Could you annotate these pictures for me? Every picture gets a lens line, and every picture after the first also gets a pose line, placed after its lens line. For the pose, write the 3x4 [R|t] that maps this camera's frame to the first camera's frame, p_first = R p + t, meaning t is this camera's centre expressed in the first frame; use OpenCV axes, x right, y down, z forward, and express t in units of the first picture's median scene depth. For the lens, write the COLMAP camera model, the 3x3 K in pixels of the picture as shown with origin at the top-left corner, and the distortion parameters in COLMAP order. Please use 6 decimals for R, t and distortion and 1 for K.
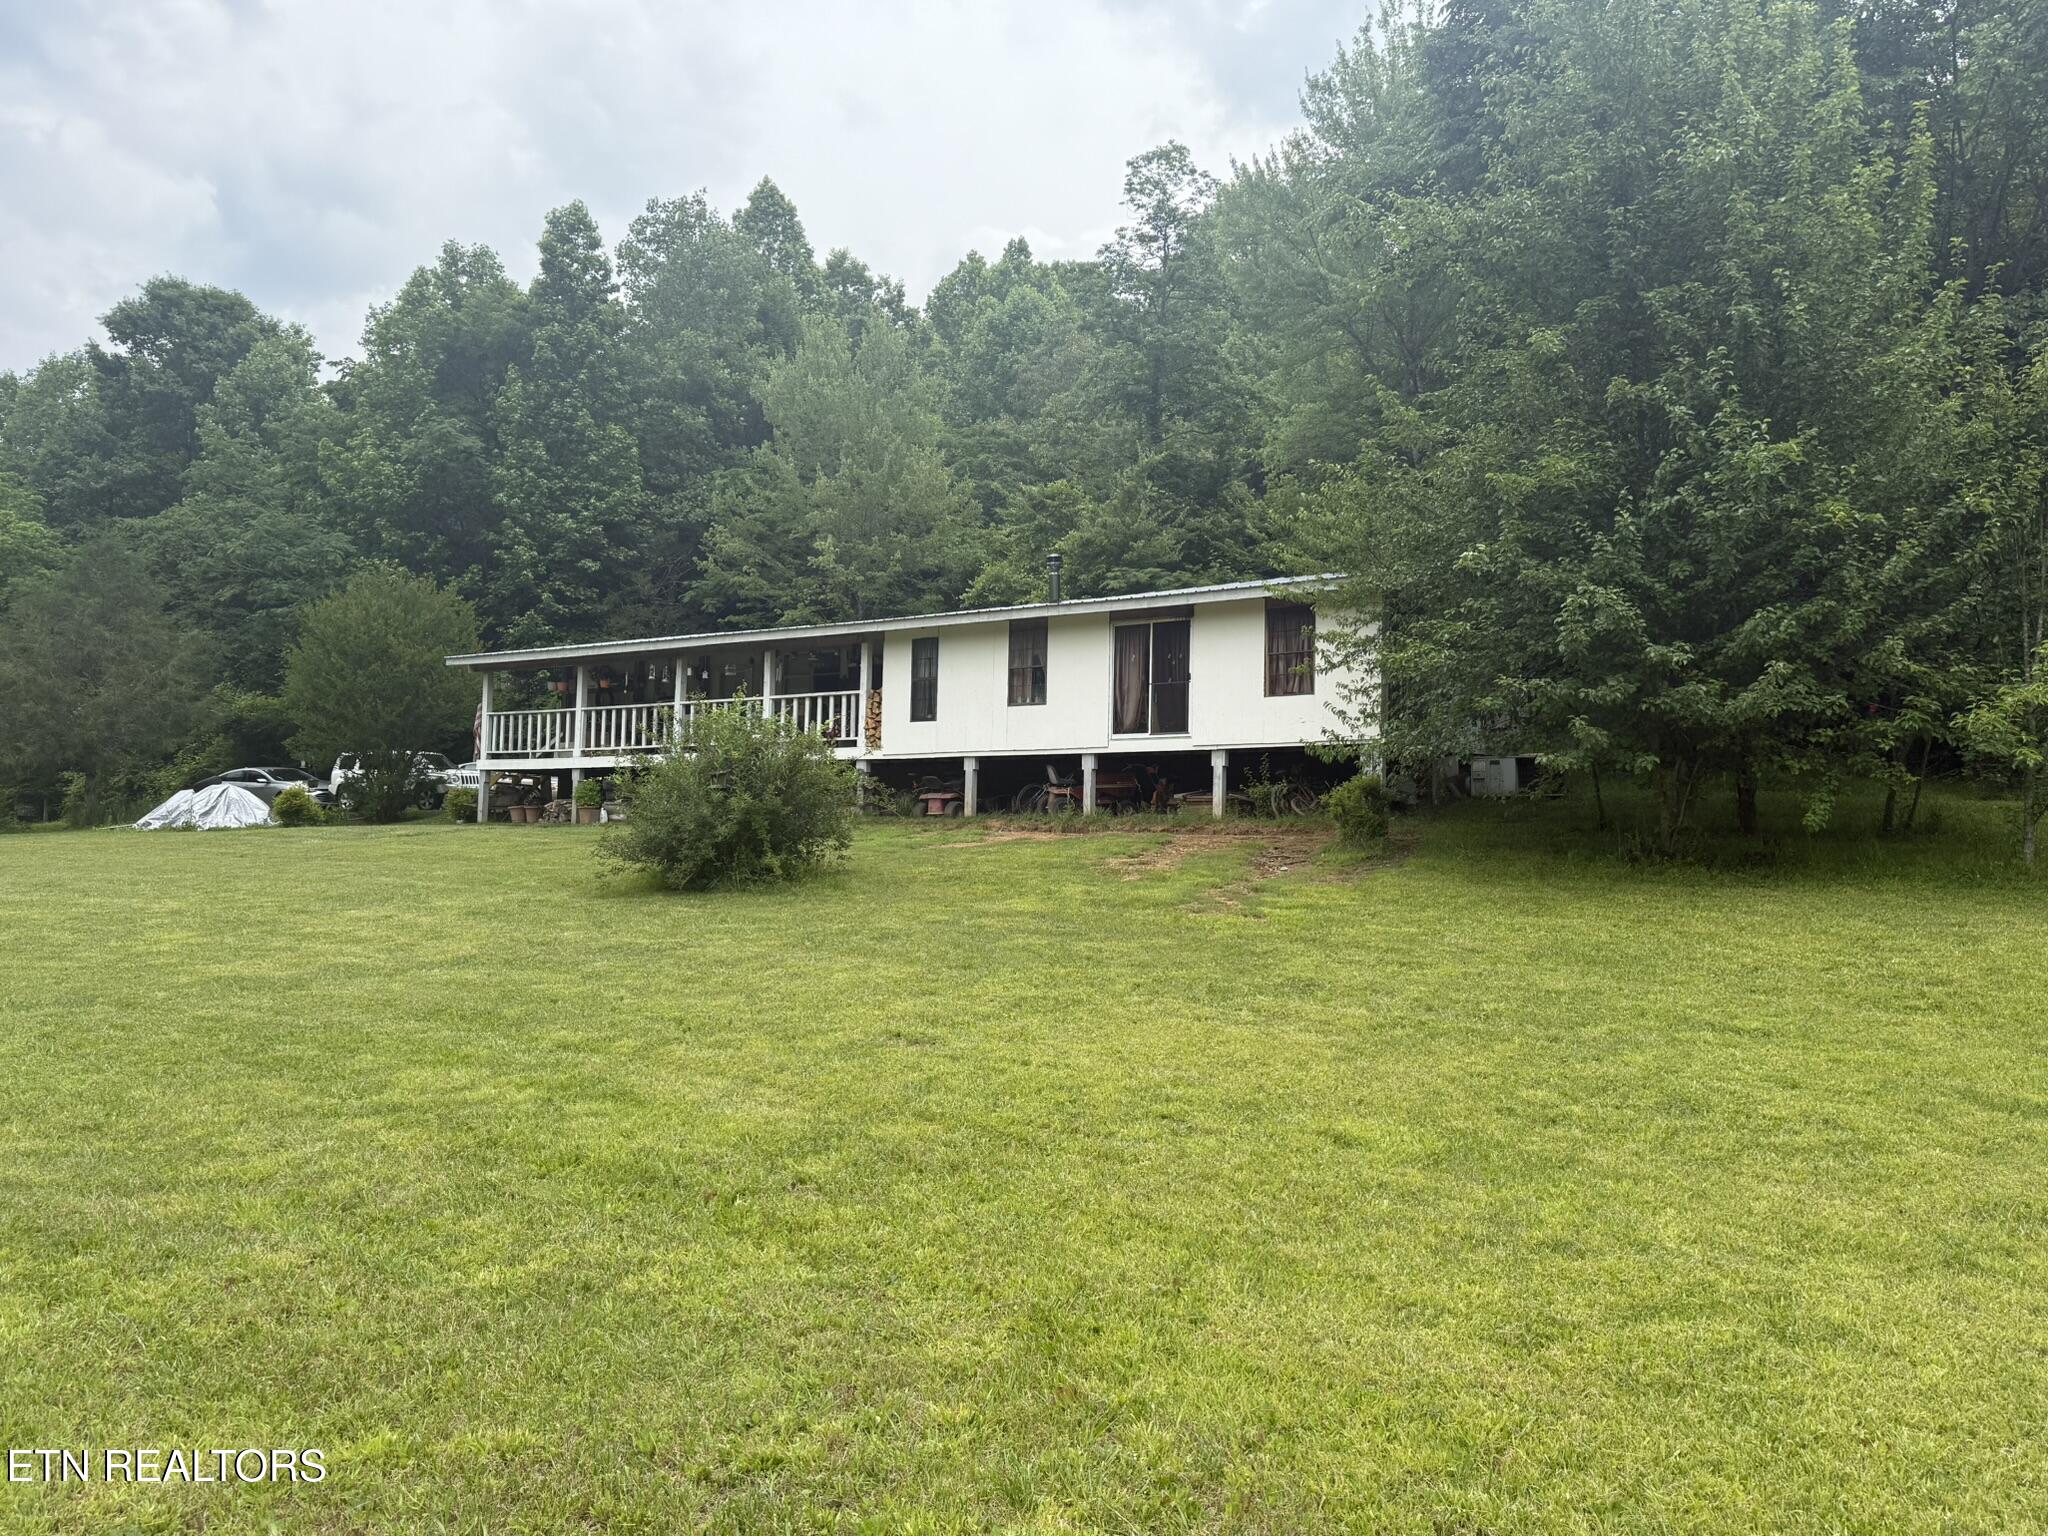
lens RADIAL K [[1493.4, 0, 1024.3], [0, 1493.4, 771.0], [0, 0, 1]] dist [0.010908, 0.000457]
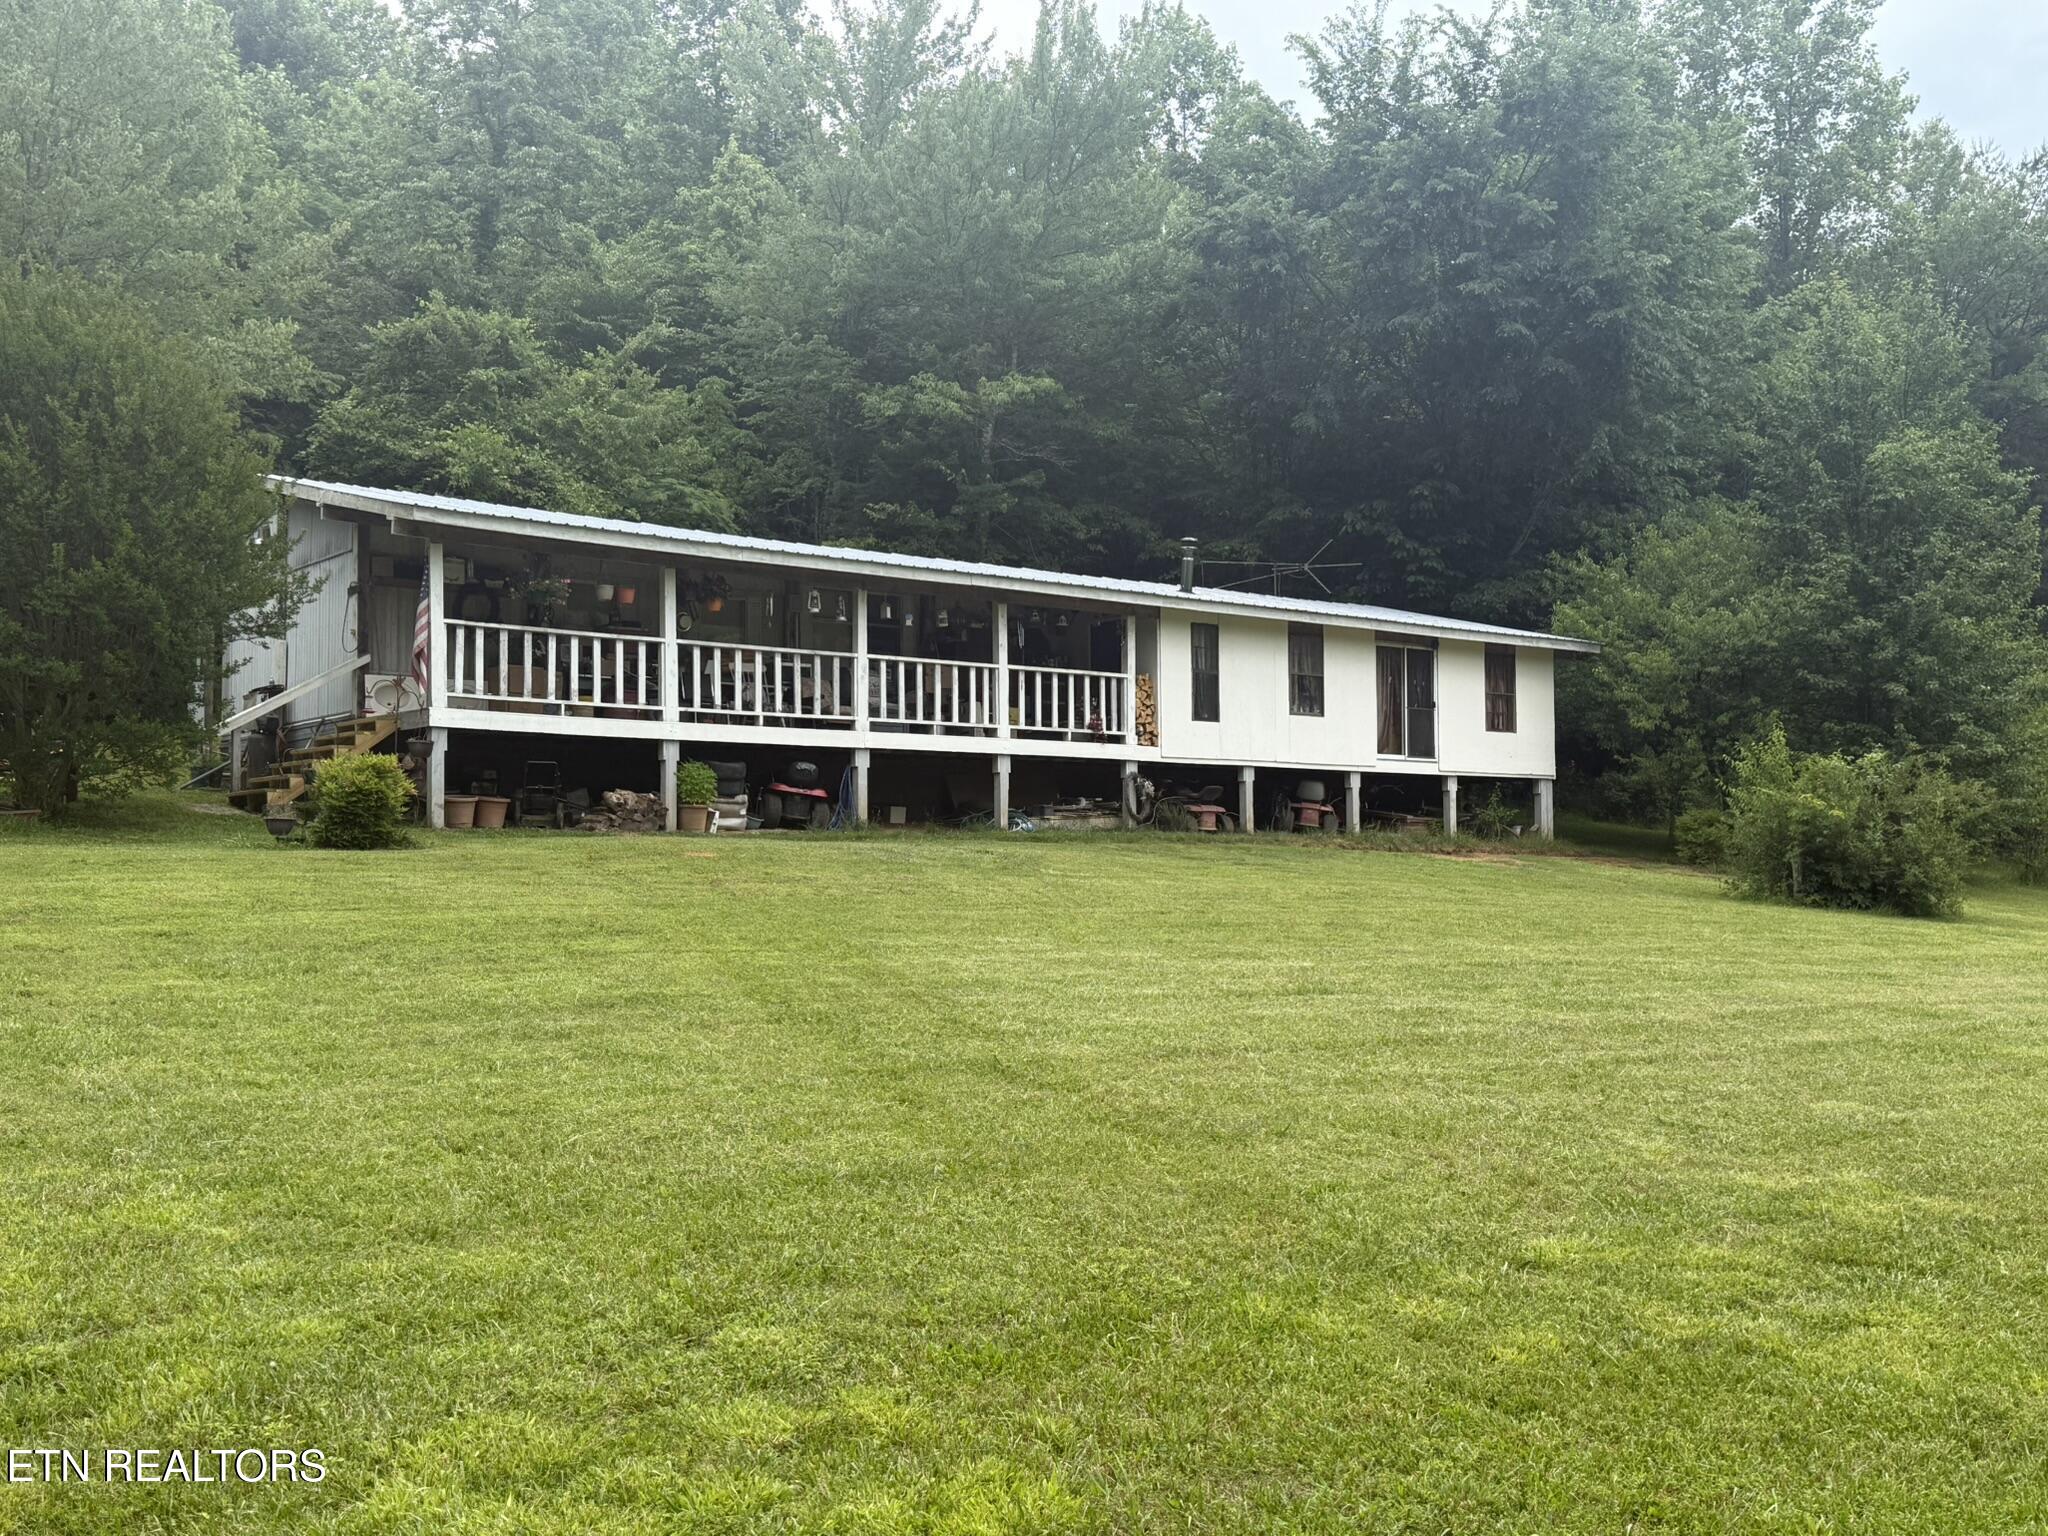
lens RADIAL K [[2187.7, 0, 1024.3], [0, 2187.7, 768.0], [0, 0, 1]] dist [-0.031339, 0.000000]
pose [[0.305990, 0.038983, 0.951236, -1.300157], [-0.041886, 0.998745, -0.027456, 0.032704], [-0.951113, -0.031442, 0.307239, 0.712181]]
